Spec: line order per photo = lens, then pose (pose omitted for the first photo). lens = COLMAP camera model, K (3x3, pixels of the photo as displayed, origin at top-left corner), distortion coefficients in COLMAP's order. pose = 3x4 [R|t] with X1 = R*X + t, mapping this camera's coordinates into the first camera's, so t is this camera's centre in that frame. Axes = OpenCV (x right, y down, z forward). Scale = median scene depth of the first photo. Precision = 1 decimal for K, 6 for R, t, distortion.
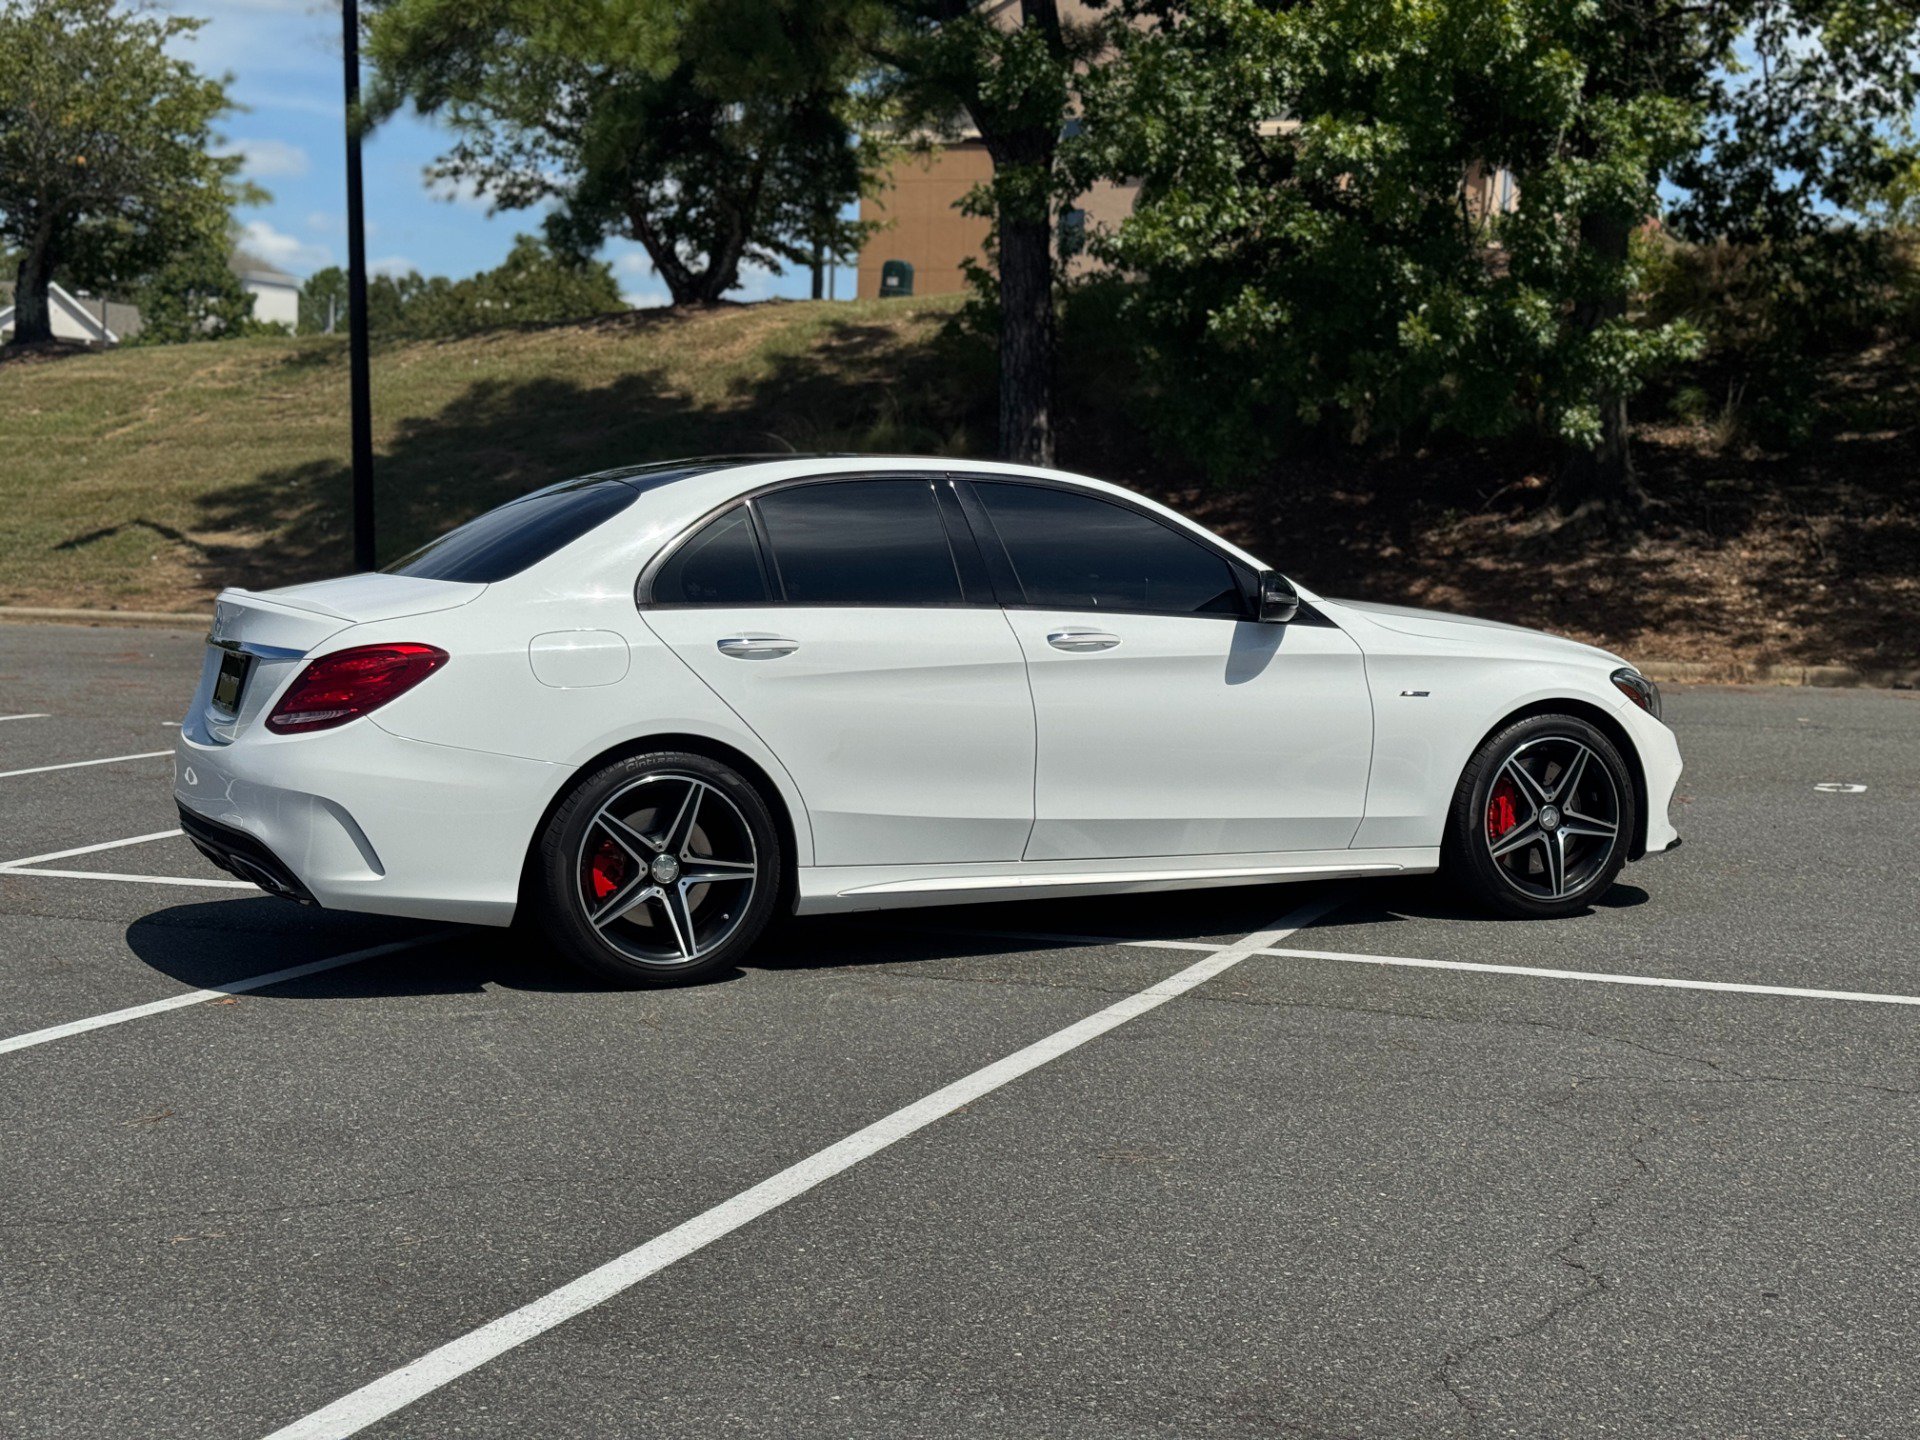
lens RADIAL K [[2677.4, 0, 965.9], [0, 2677.4, 723.1], [0, 0, 1]] dist [0.120825, 0.000000]
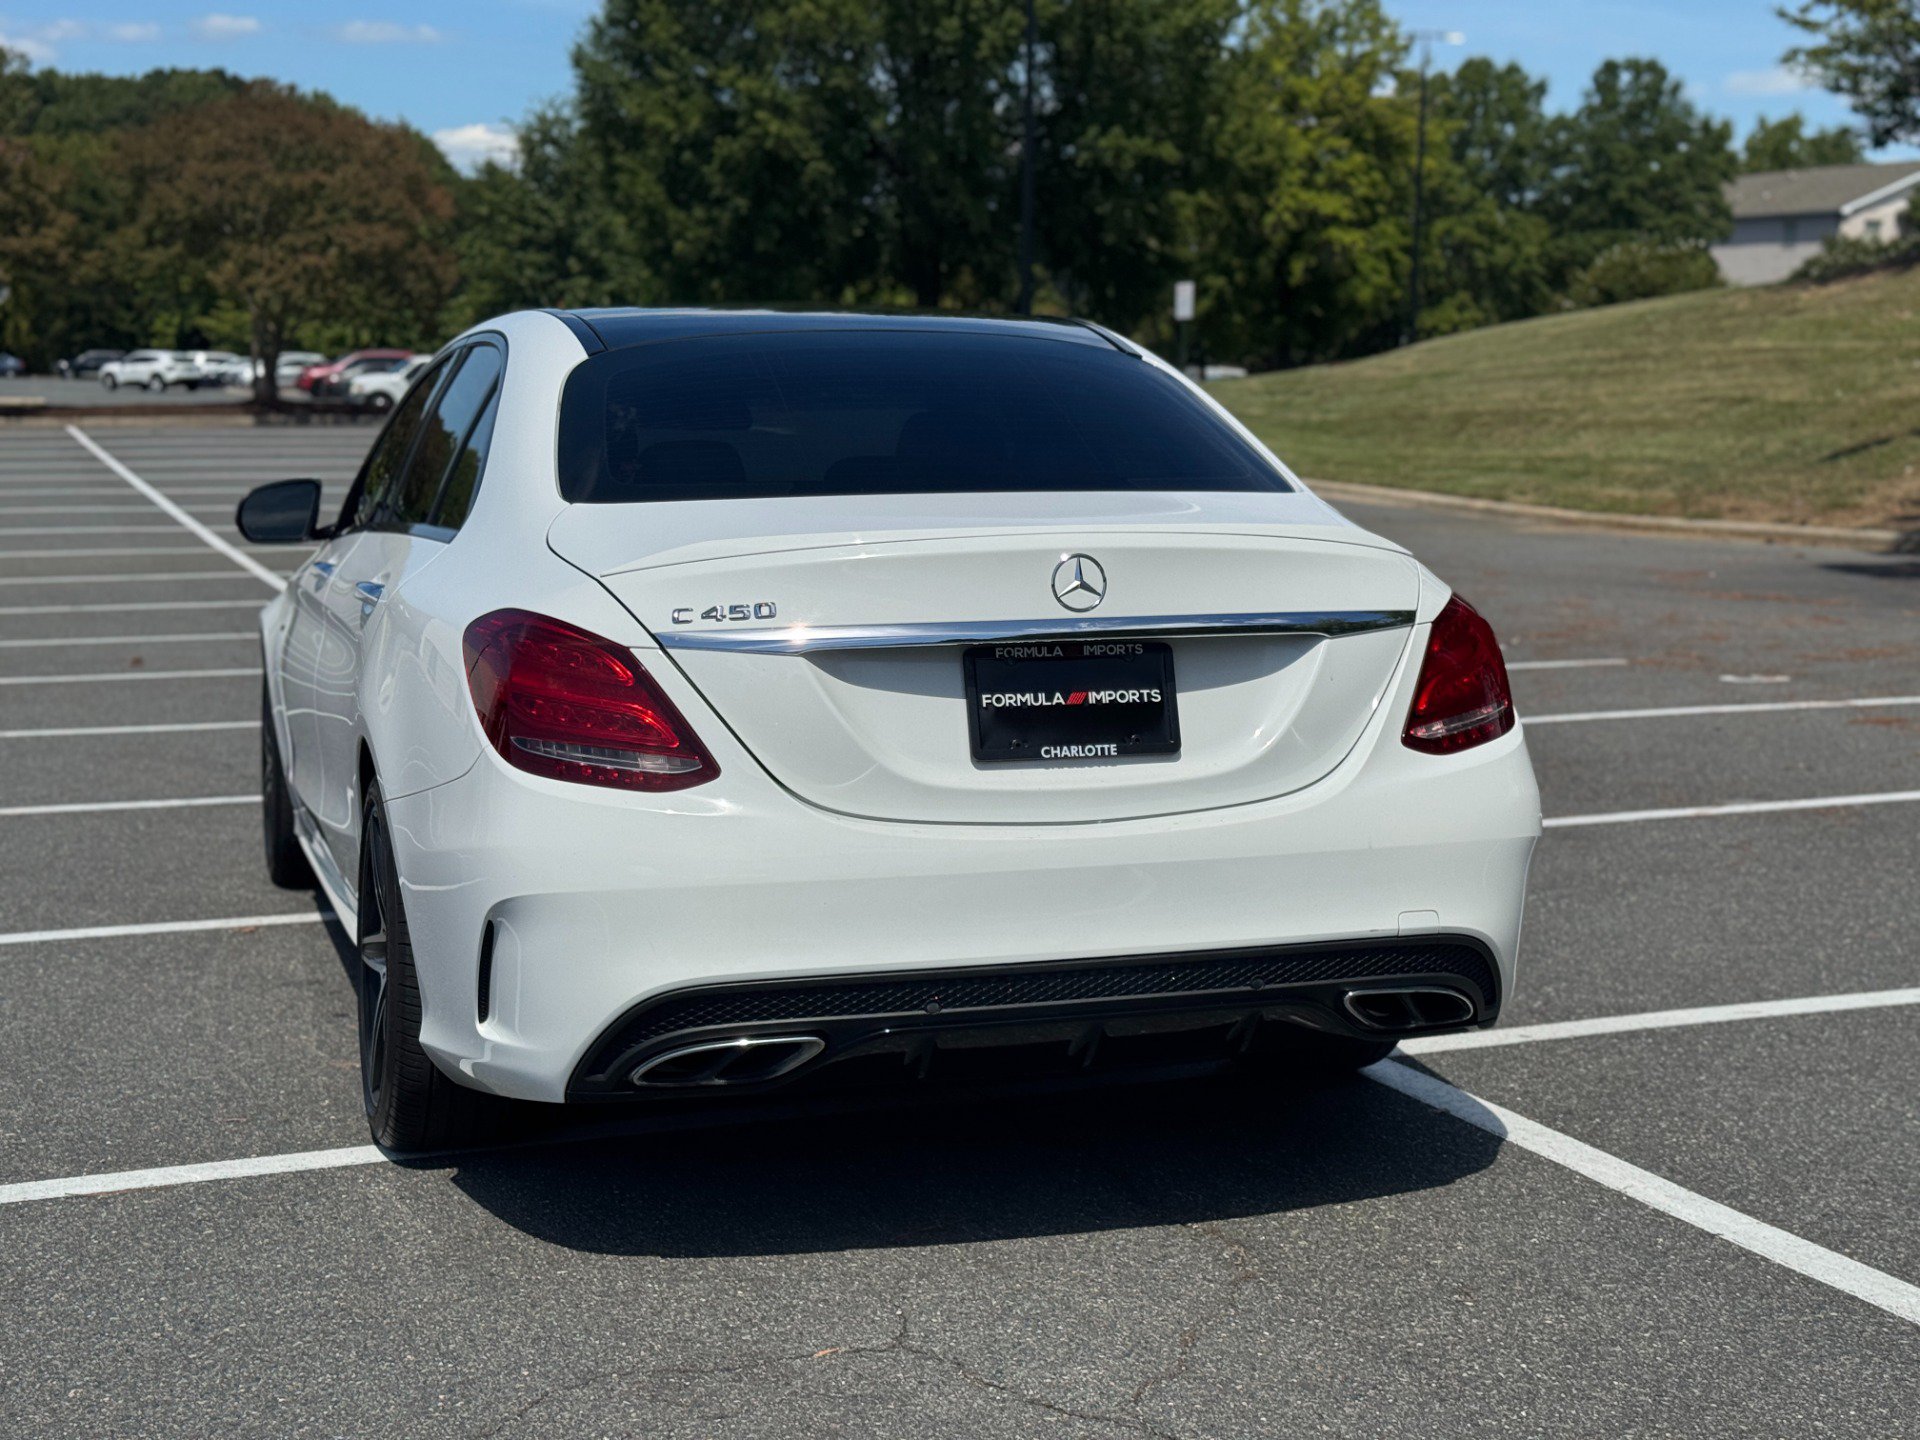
lens RADIAL K [[2677.4, 0, 957.5], [0, 2677.4, 730.2], [0, 0, 1]] dist [0.120825, 0.000000]
pose [[0.698532, 0.074528, -0.711688, 0.195467], [-0.050688, 0.997217, 0.054677, -0.010197], [0.713782, -0.002120, 0.700365, 0.183334]]
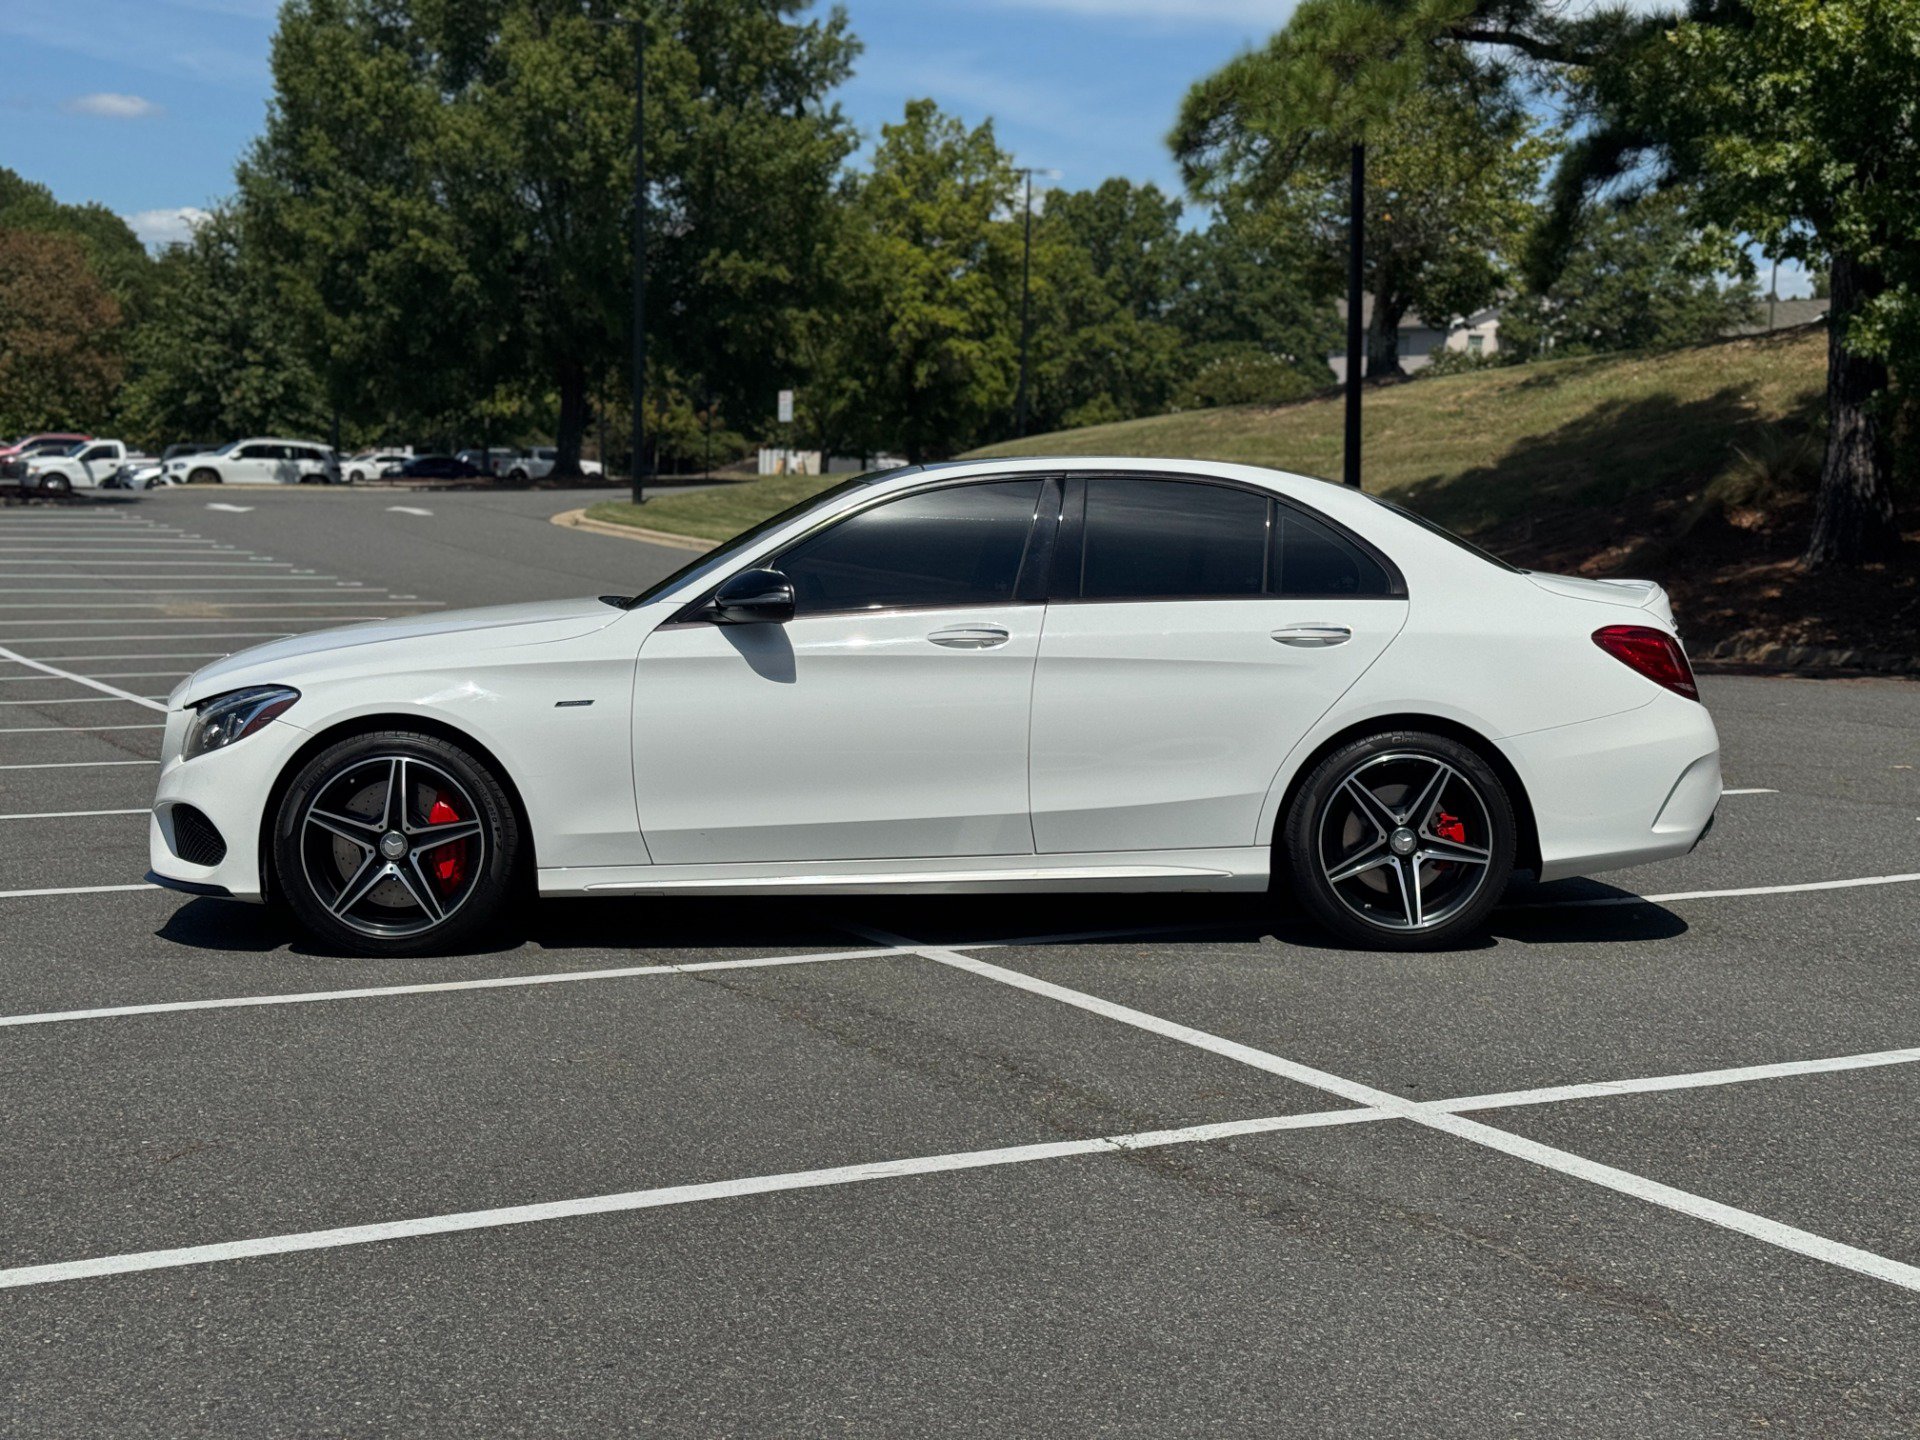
lens RADIAL K [[2677.4, 0, 957.1], [0, 2677.4, 722.0], [0, 0, 1]] dist [0.120825, 0.000000]
pose [[0.771581, 0.050361, -0.634134, 0.504603], [-0.053368, 0.998472, 0.014360, 0.002214], [0.633888, 0.022763, 0.773090, -0.000203]]
